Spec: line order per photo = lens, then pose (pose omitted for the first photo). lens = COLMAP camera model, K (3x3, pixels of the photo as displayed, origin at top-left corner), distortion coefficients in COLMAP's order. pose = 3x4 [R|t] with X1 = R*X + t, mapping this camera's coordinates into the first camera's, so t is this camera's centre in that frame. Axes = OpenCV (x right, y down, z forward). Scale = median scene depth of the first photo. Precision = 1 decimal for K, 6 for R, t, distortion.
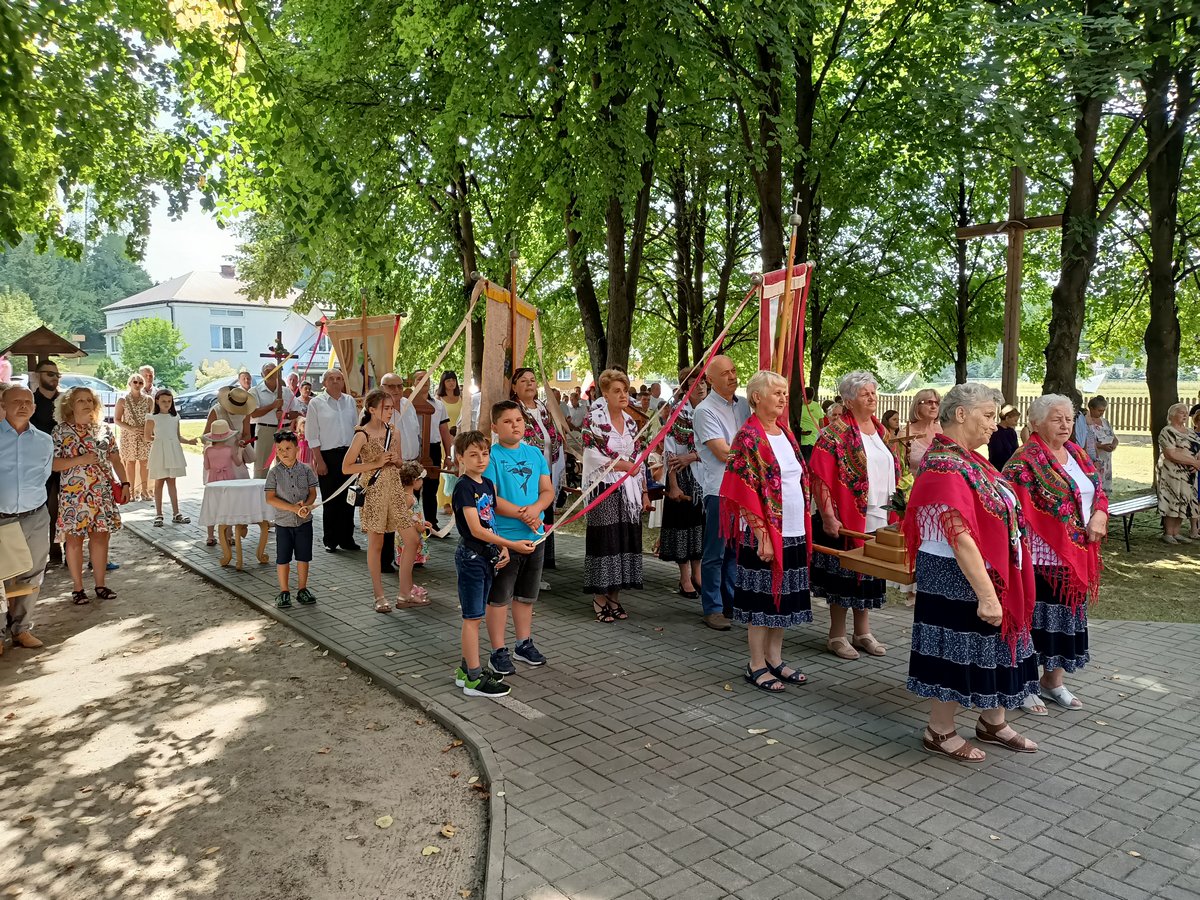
lens RADIAL K [[906.3, 0, 600.0], [0, 906.3, 450.0], [0, 0, 1]] dist [0.037806, -0.034657]
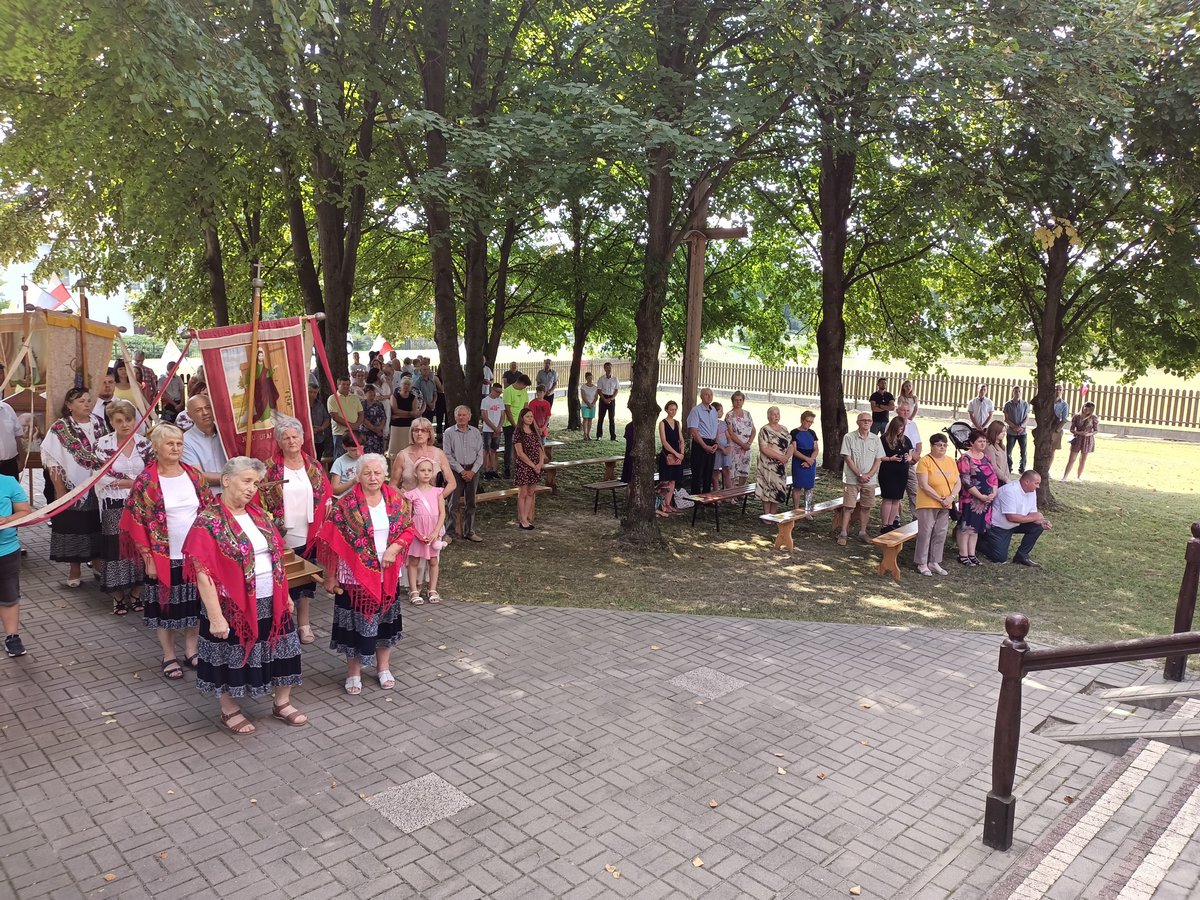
lens RADIAL K [[893.5, 0, 600.0], [0, 893.5, 450.0], [0, 0, 1]] dist [0.112188, -0.166503]
pose [[0.993619, 0.016010, 0.111650, 0.626521], [-0.023548, 0.997507, 0.066528, -0.149552], [-0.110307, -0.068733, 0.991518, -0.303943]]
